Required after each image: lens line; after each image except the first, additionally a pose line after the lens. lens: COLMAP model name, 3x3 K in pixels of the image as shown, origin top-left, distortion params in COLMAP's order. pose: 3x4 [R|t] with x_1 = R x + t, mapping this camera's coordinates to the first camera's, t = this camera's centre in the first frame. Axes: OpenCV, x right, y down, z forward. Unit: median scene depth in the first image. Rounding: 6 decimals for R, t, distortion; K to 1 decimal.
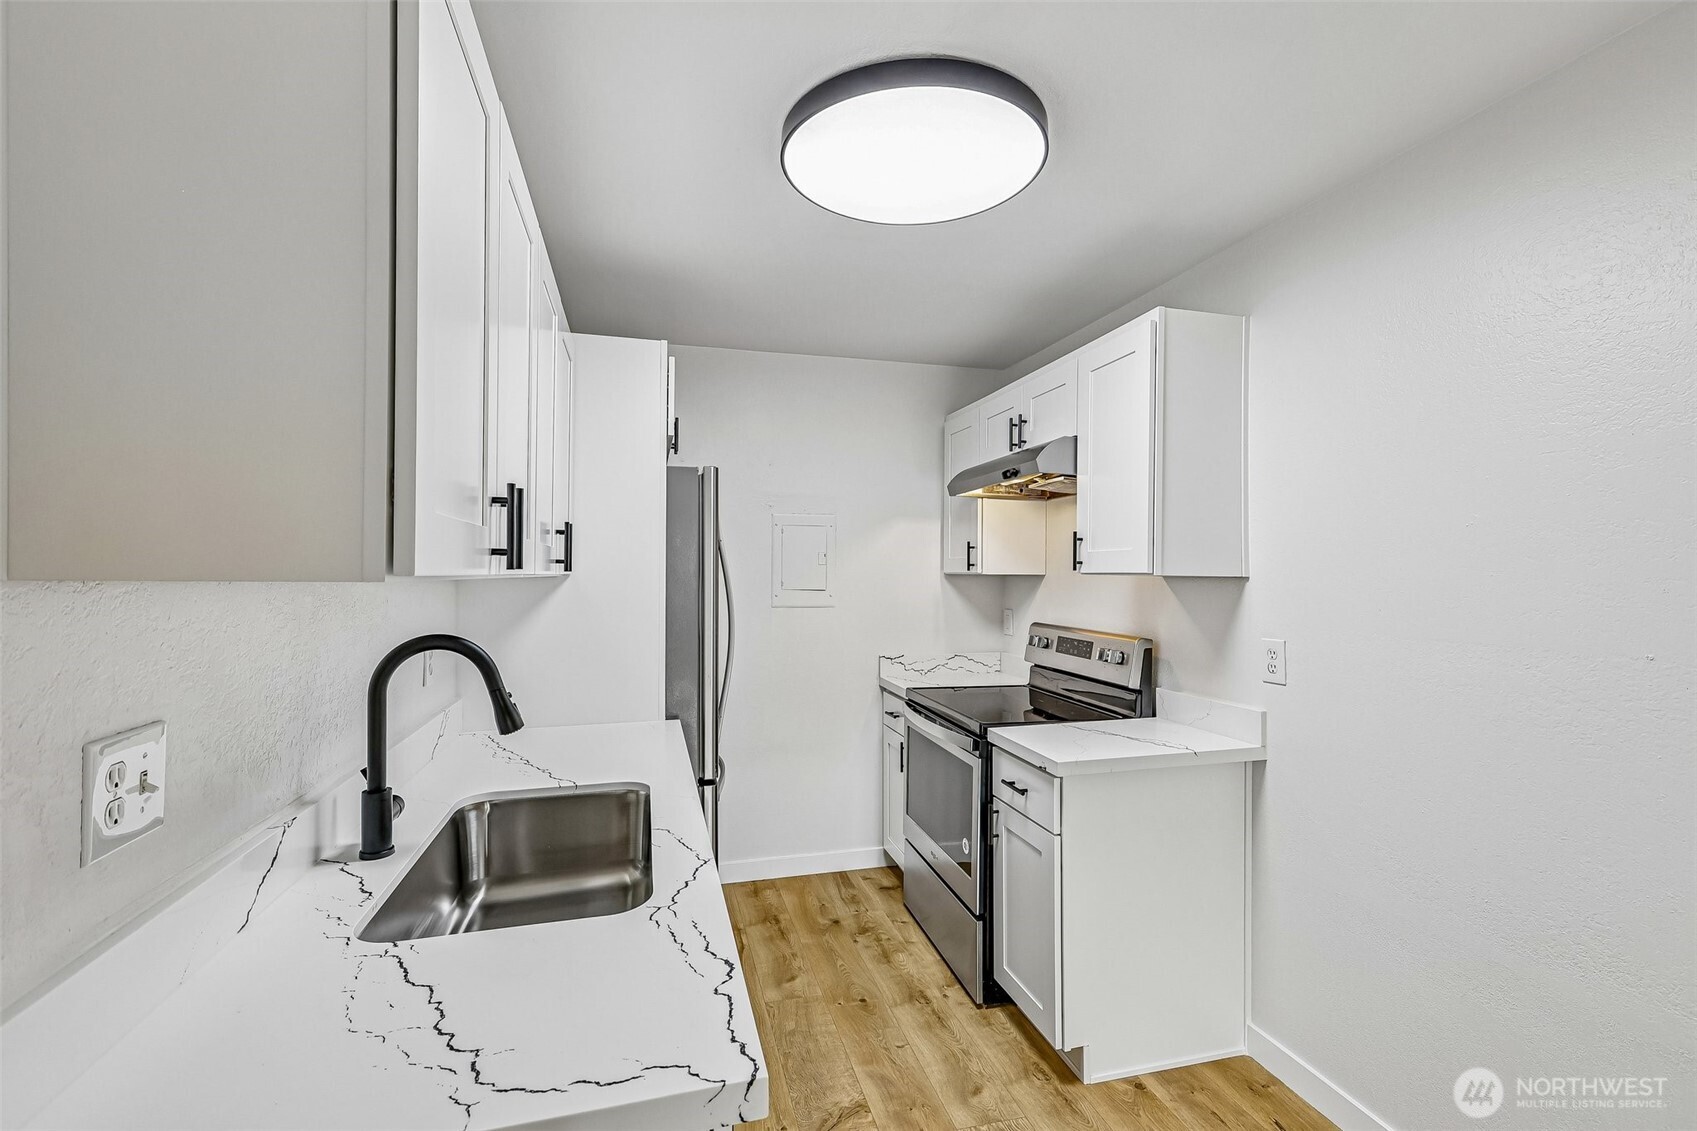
lens RADIAL K [[756.9, 0, 852.7], [0, 756.9, 571.4], [0, 0, 1]] dist [0.001470, 0.000097]
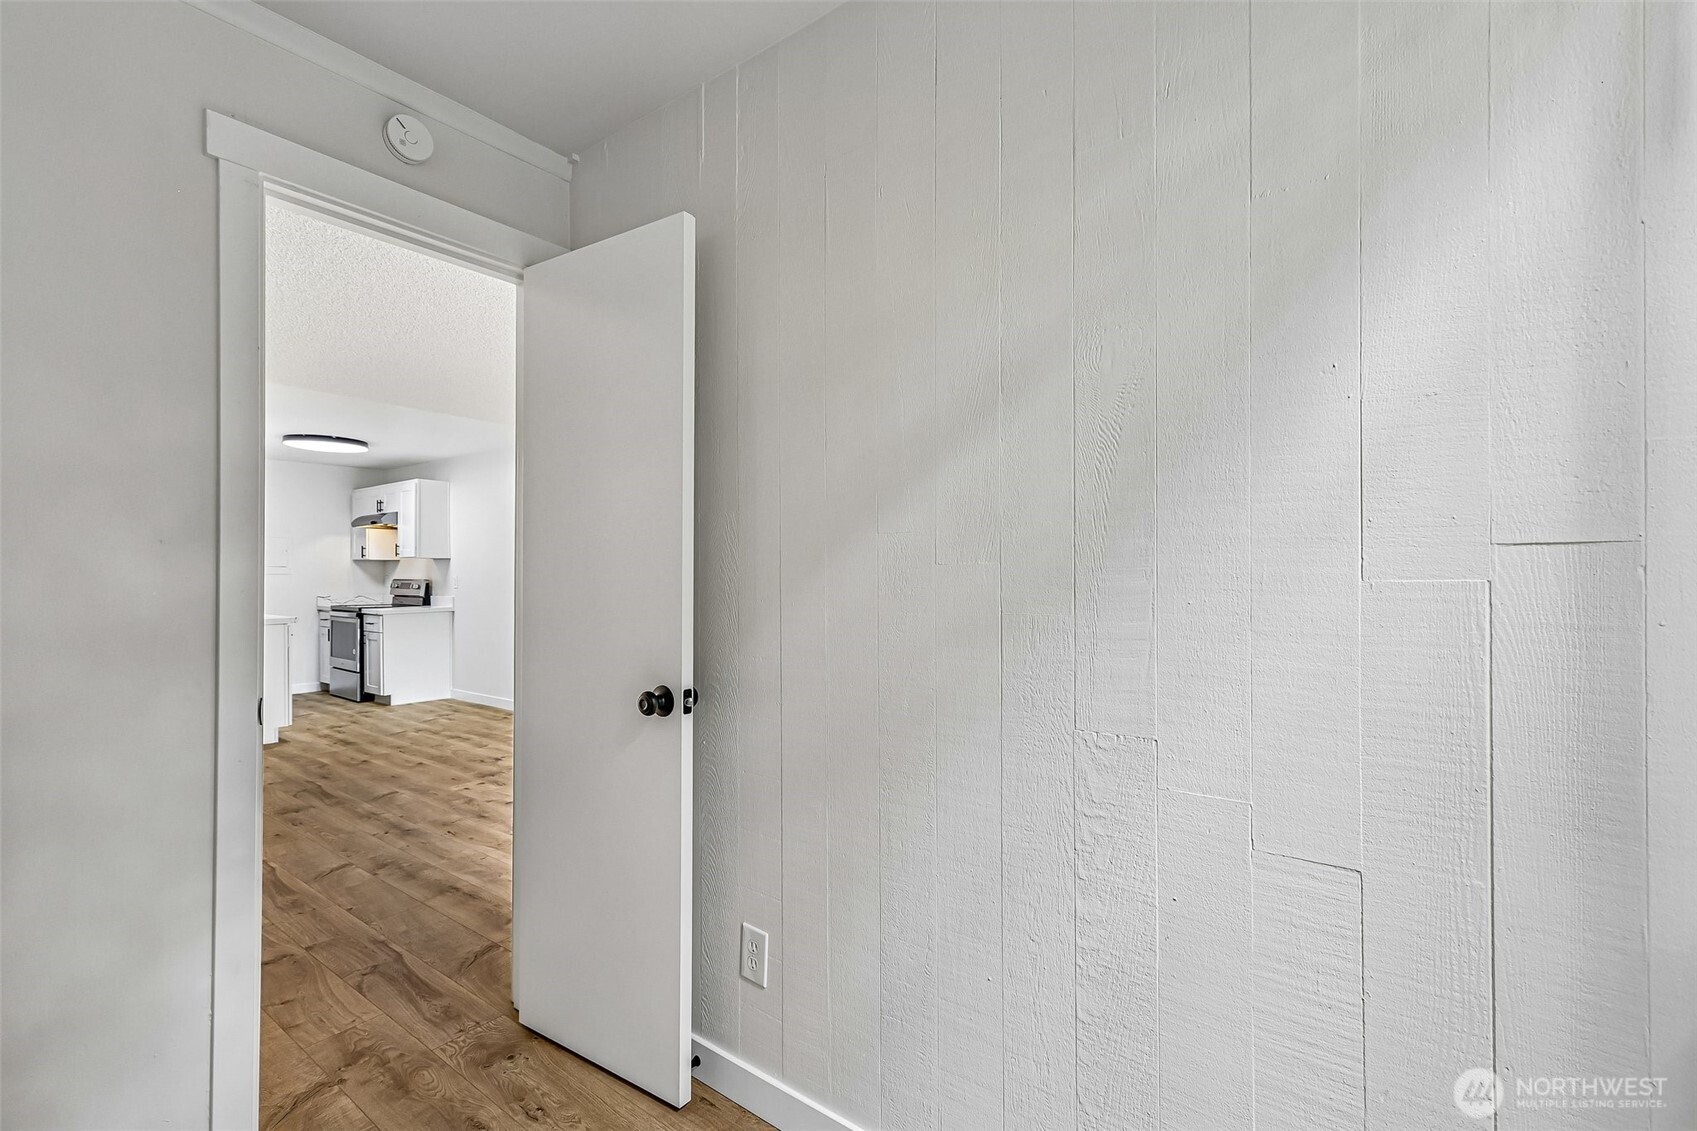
lens RADIAL K [[718.3, 0, 847.1], [0, 718.3, 571.8], [0, 0, 1]] dist [0.001272, 0.000062]
pose [[0.787634, -0.005919, 0.616115, -0.057038], [0.007810, 0.999969, -0.000378, 0.074625], [-0.616094, 0.005110, 0.787656, -2.361755]]
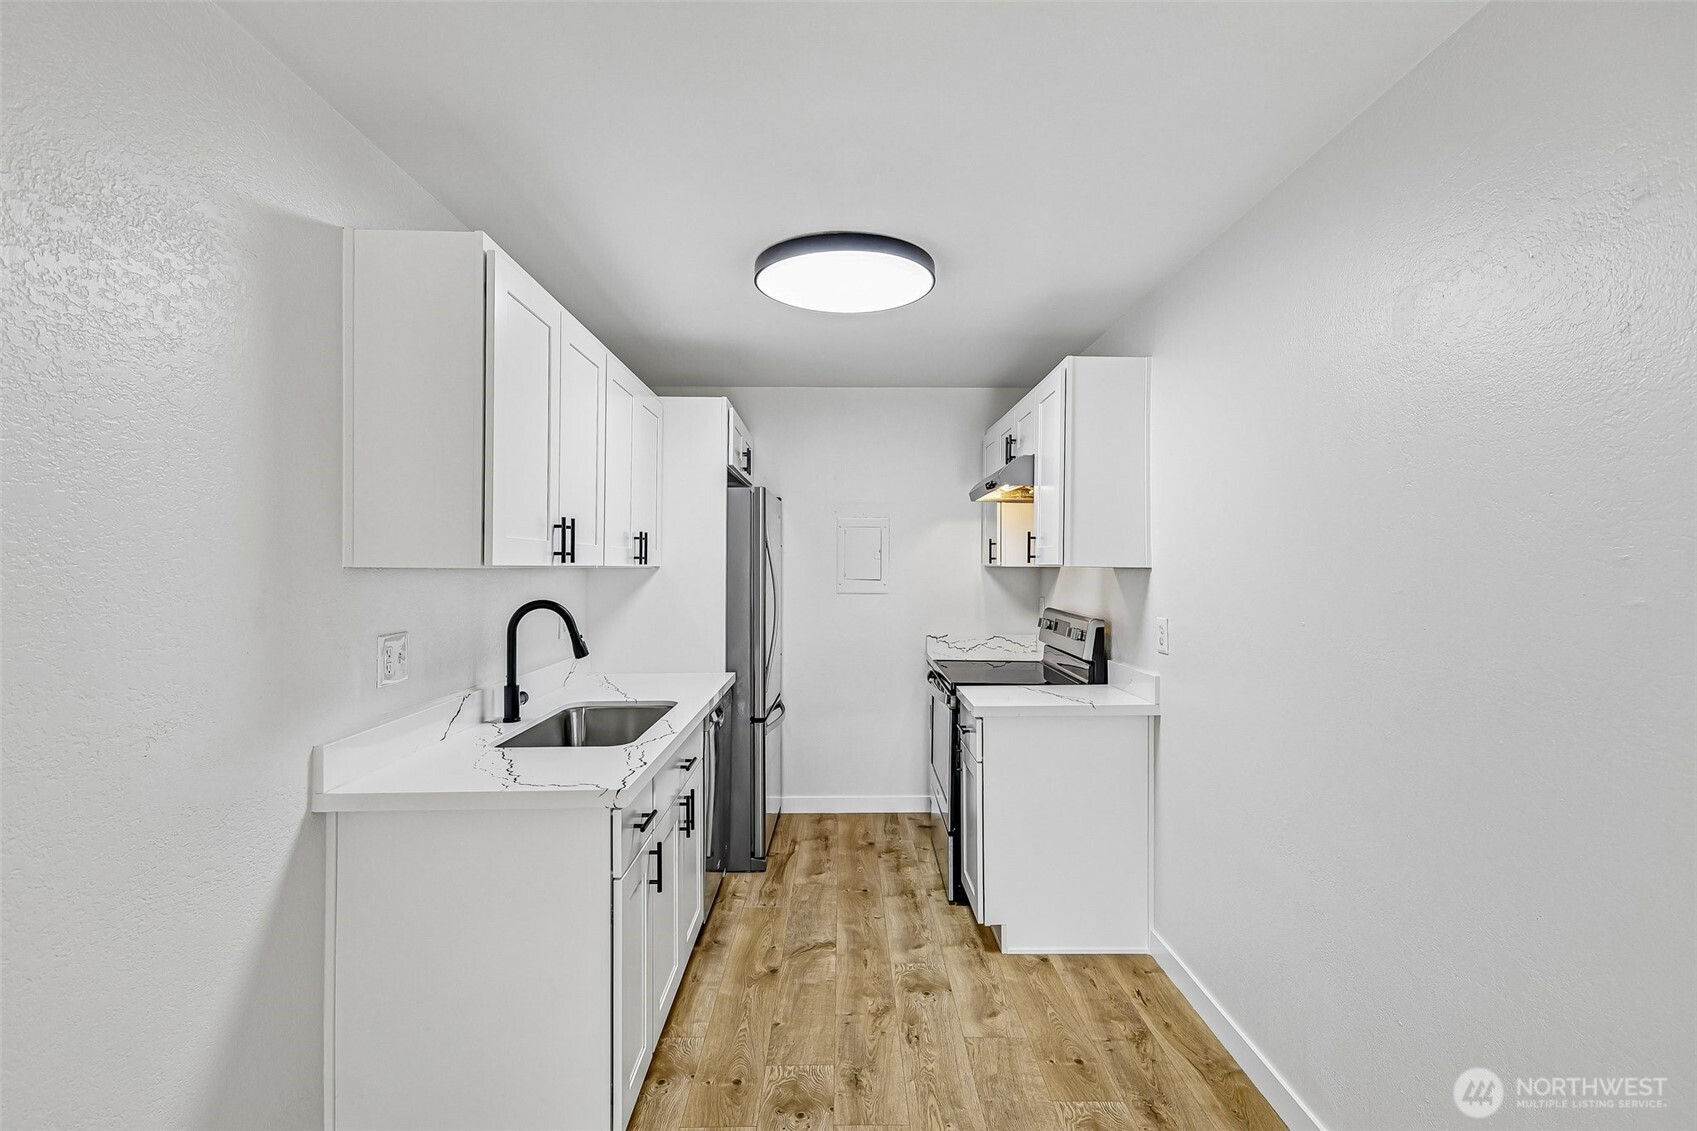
lens RADIAL K [[778.4, 0, 848.5], [0, 778.4, 565.5], [0, 0, 1]] dist [0.002183, 0.000155]
pose [[0.967858, -0.002245, -0.251487, 0.325549], [0.002308, 0.999997, -0.000046, 0.002254], [0.251486, -0.000536, 0.967861, -0.314060]]
